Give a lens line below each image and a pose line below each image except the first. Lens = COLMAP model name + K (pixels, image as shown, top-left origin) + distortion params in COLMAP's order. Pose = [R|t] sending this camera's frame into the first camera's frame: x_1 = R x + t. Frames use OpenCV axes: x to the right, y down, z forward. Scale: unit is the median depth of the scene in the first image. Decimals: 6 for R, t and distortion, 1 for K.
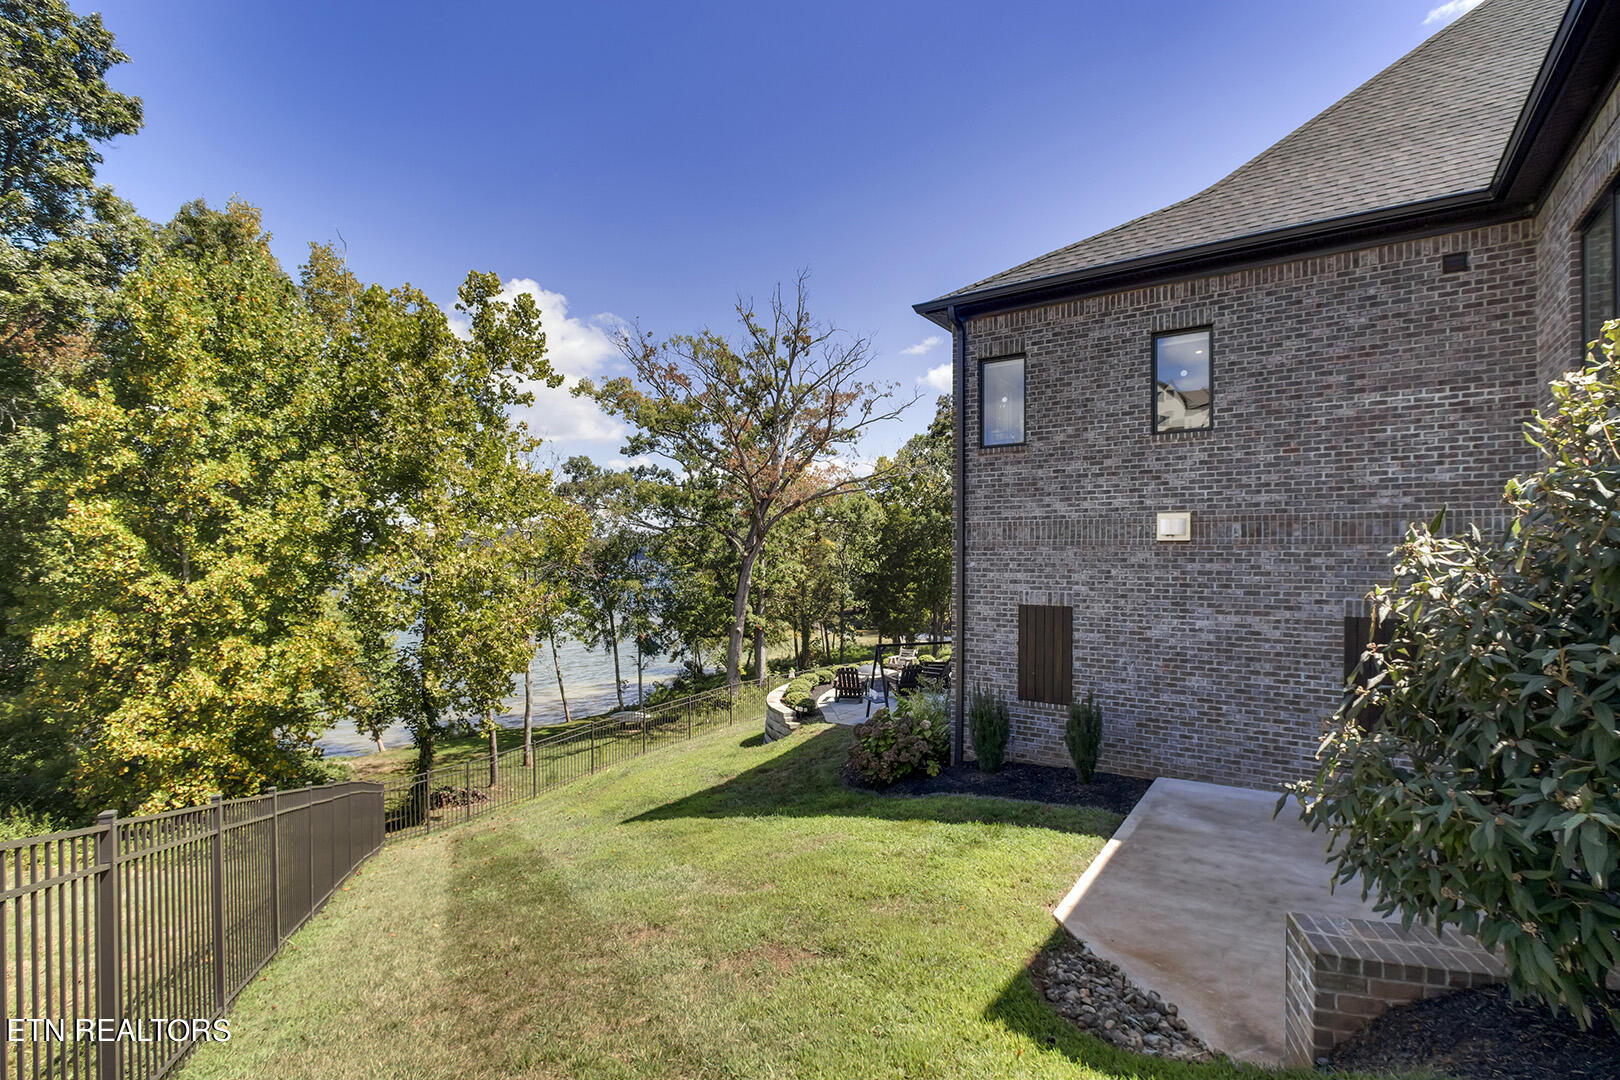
lens RADIAL K [[769.9, 0, 812.8], [0, 769.9, 544.3], [0, 0, 1]] dist [-0.025239, 0.002676]
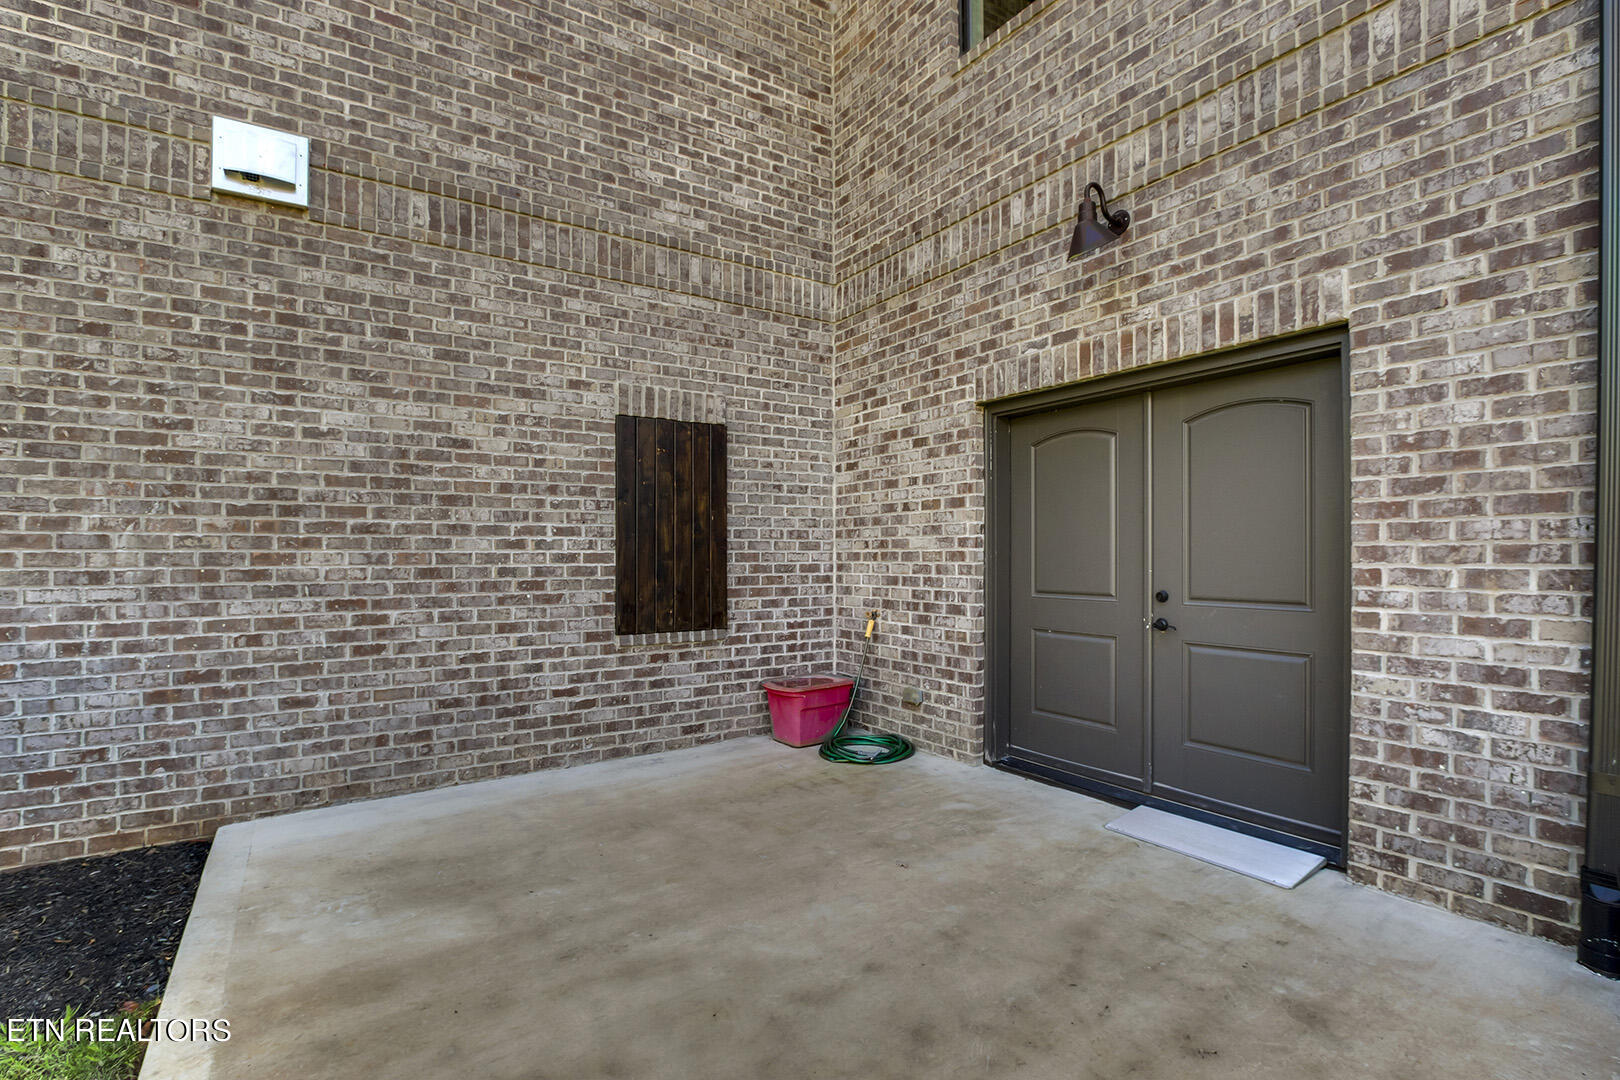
lens RADIAL K [[769.9, 0, 813.9], [0, 769.9, 552.8], [0, 0, 1]] dist [-0.025239, 0.002676]
pose [[0.375298, -0.005205, 0.926890, 0.231191], [0.001496, 0.999986, 0.005010, 0.178137], [-0.926903, -0.000494, 0.375300, 0.623320]]
